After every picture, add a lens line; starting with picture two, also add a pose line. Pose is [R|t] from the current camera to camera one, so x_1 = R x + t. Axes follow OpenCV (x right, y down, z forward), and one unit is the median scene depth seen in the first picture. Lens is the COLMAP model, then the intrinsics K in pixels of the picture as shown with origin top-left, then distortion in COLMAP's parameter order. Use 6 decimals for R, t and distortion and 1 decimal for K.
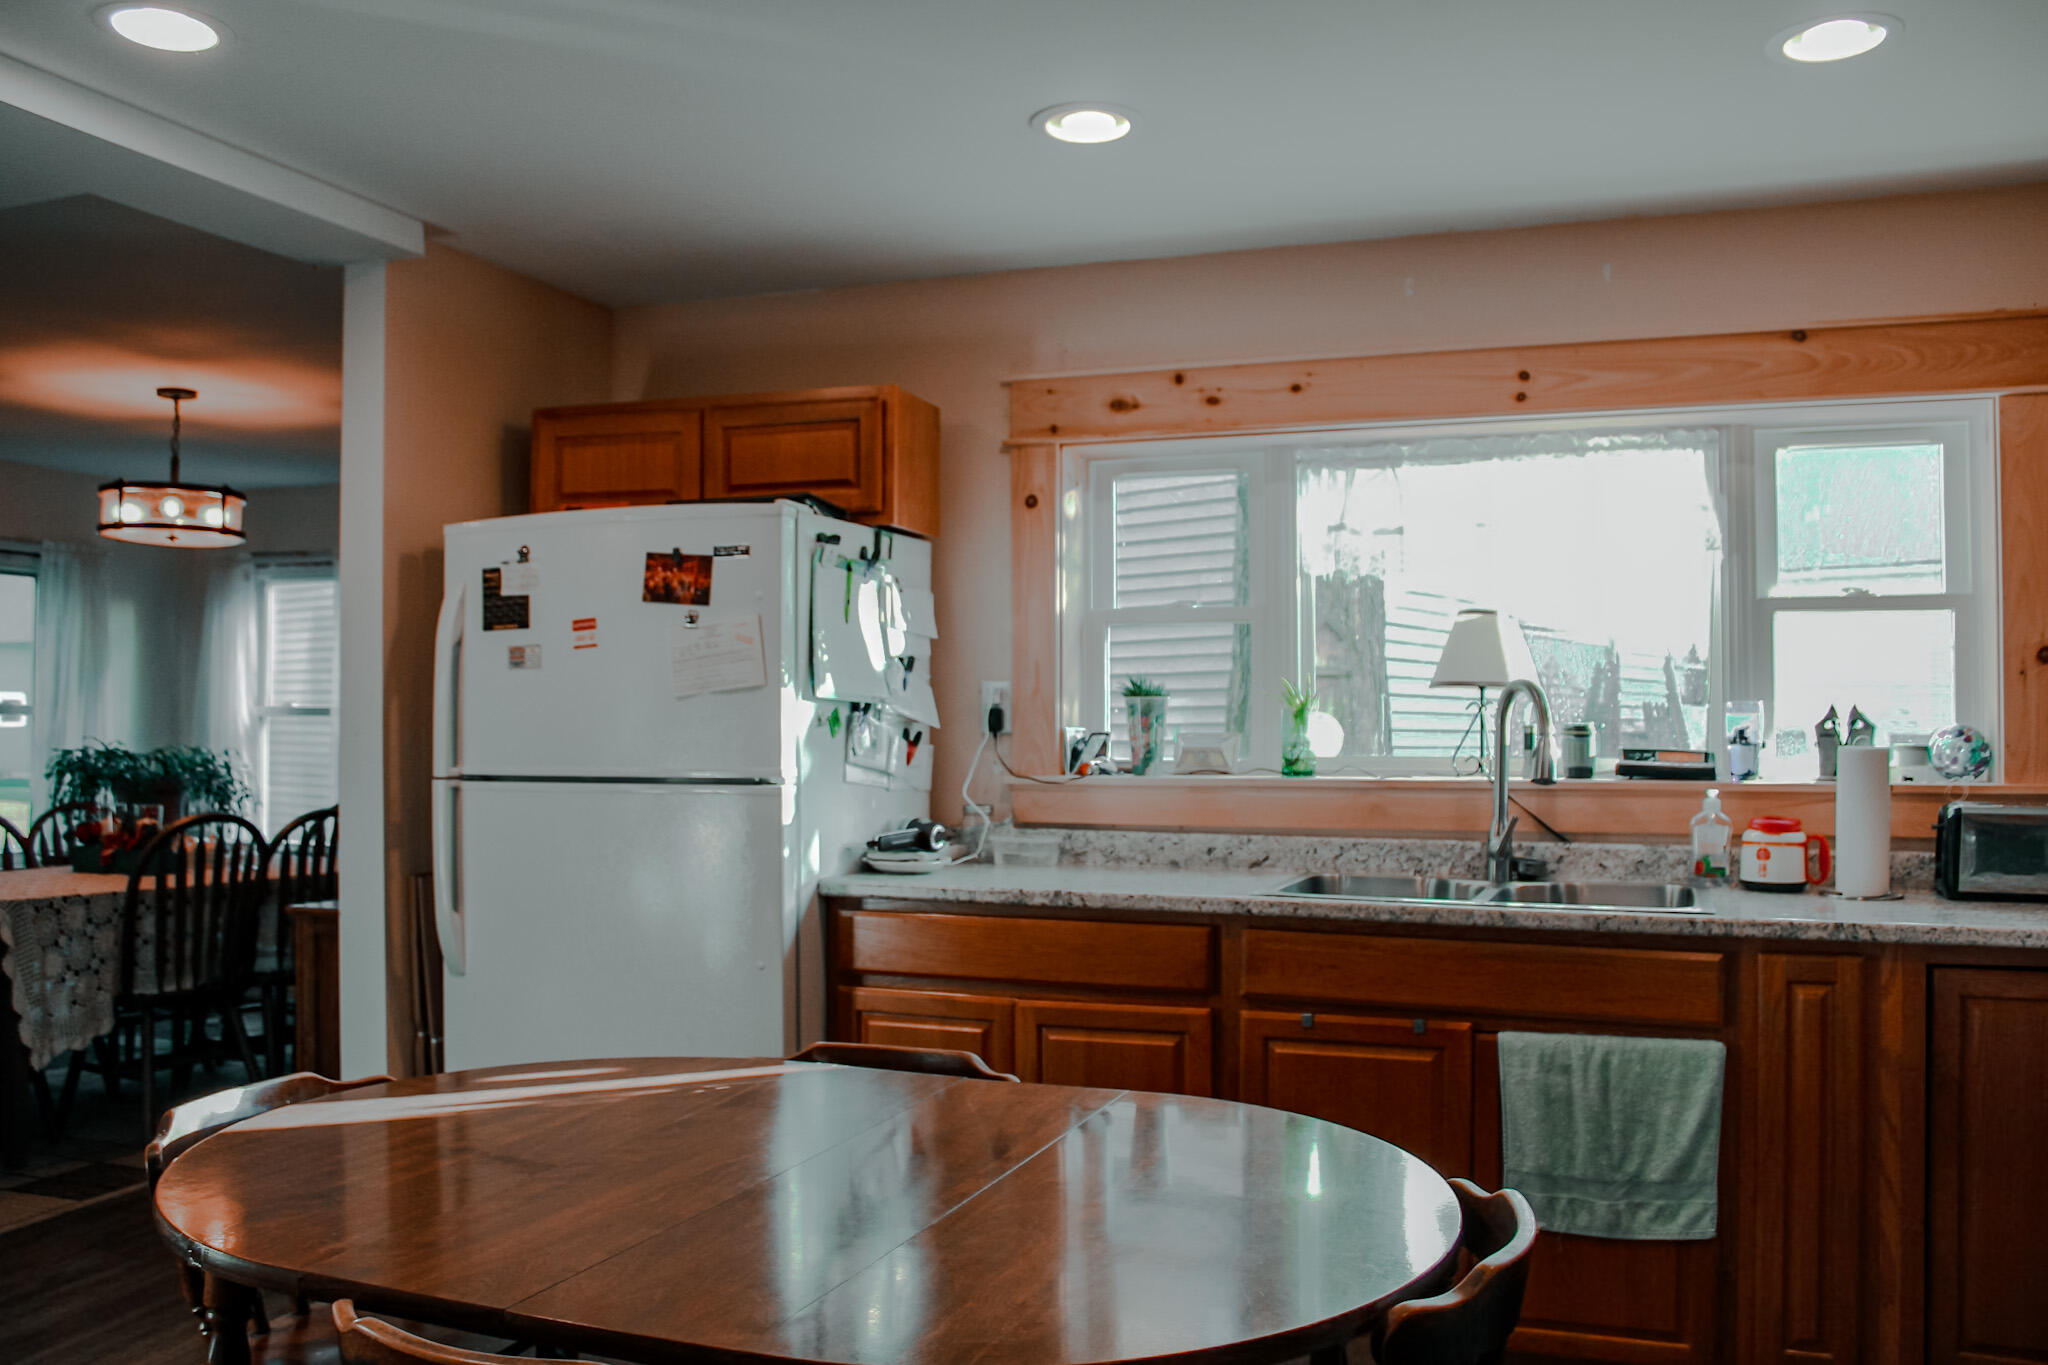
lens RADIAL K [[1696.8, 0, 1024.0], [0, 1696.8, 682.5], [0, 0, 1]] dist [-0.205416, 0.161403]
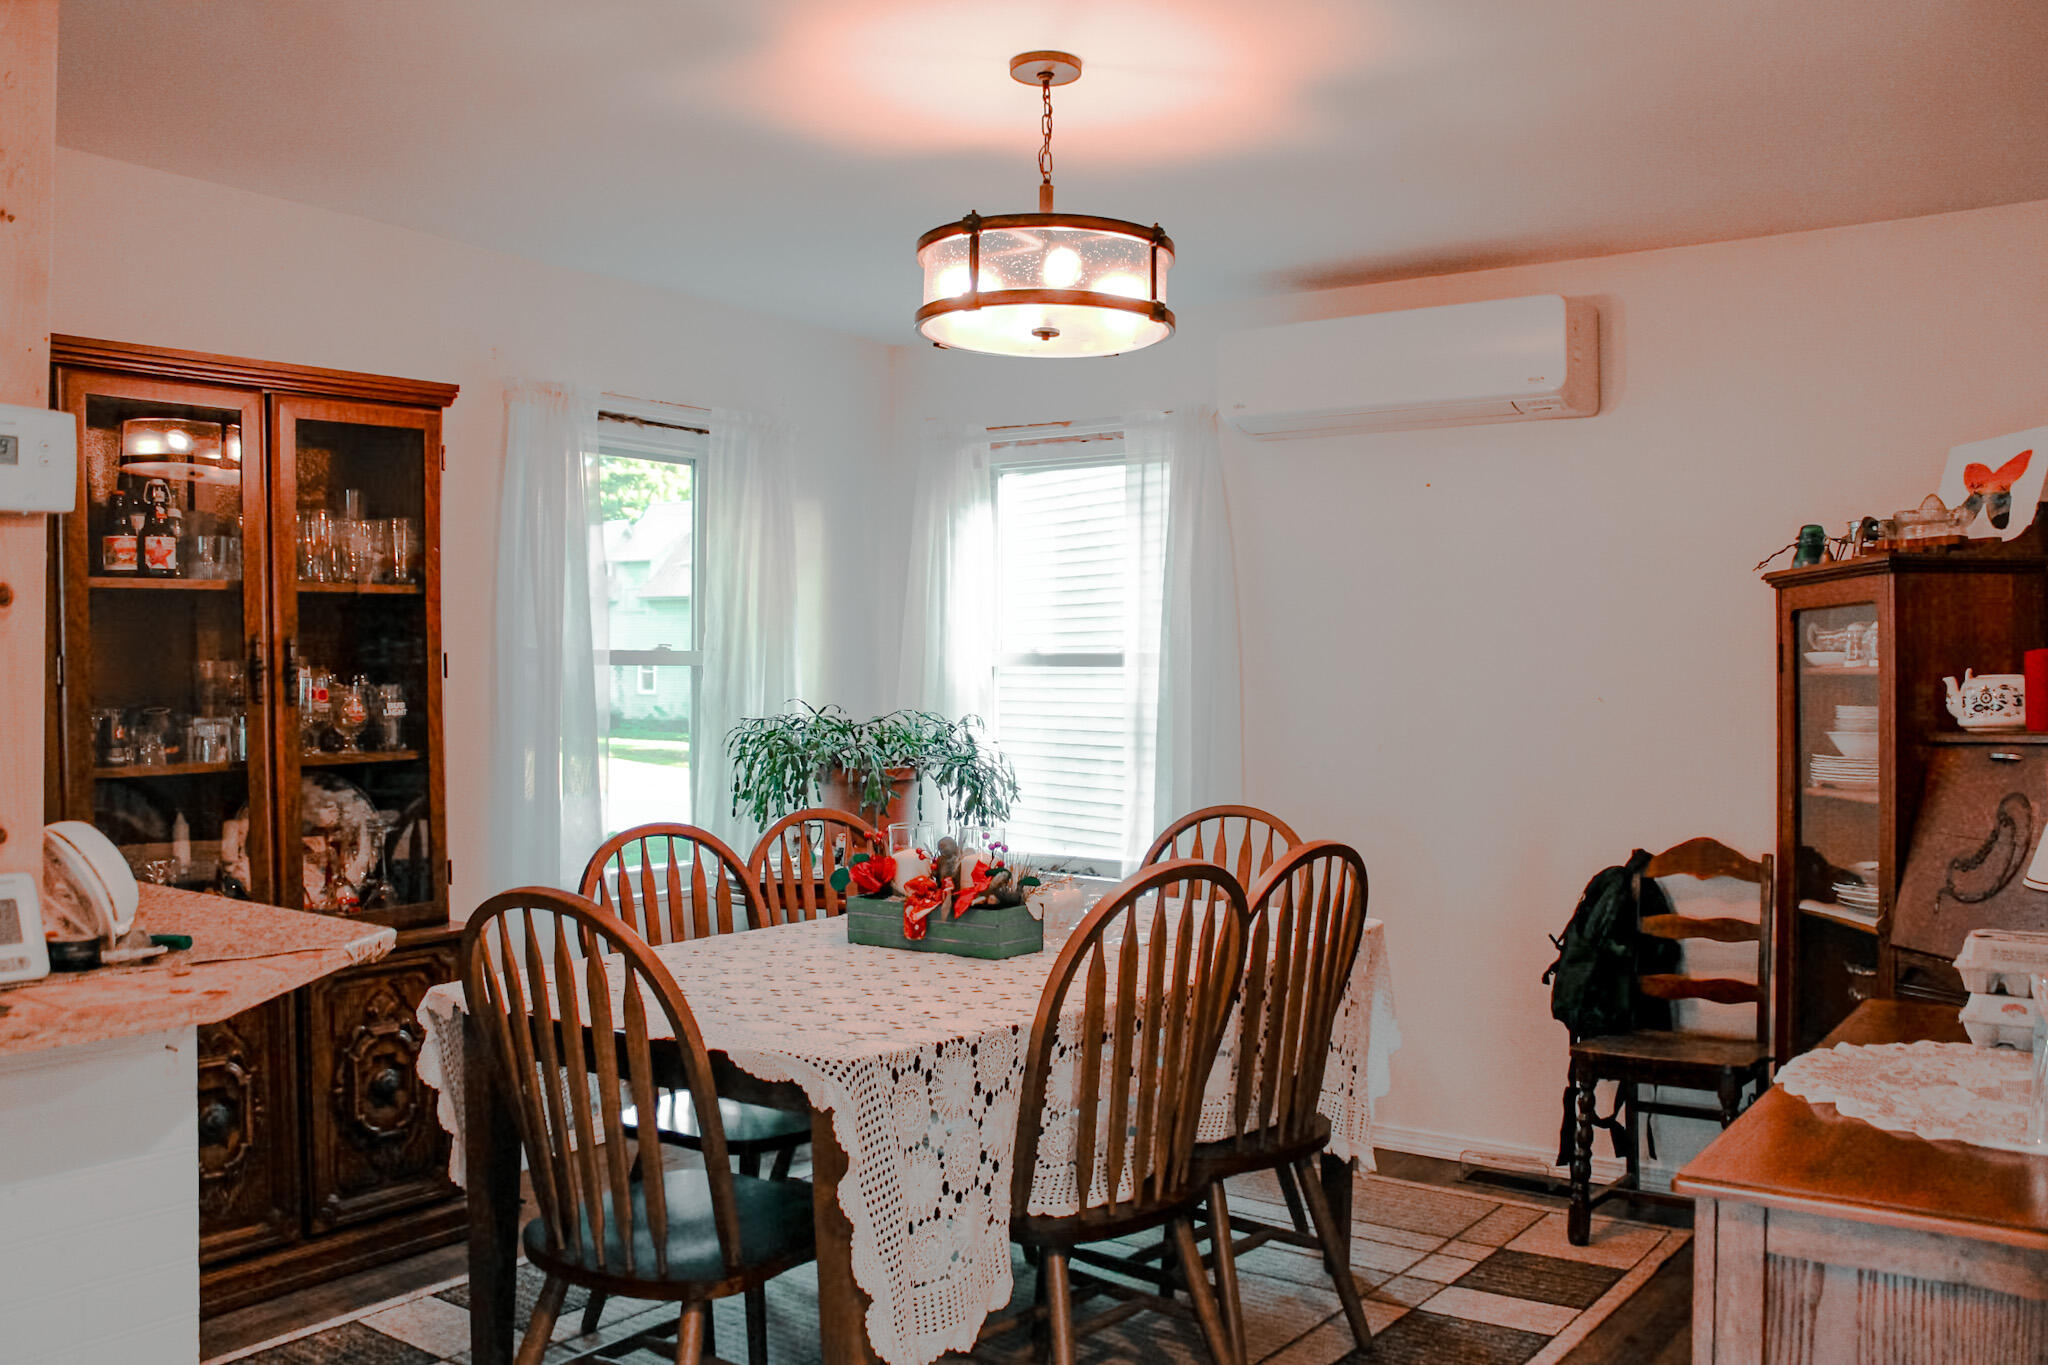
lens RADIAL K [[1696.8, 0, 1024.0], [0, 1696.8, 682.5], [0, 0, 1]] dist [-0.205416, 0.161403]
pose [[0.962499, -0.003825, -0.271259, -0.383243], [0.012717, 0.999437, 0.031032, 0.008111], [0.270988, -0.033318, 0.962006, 0.462601]]
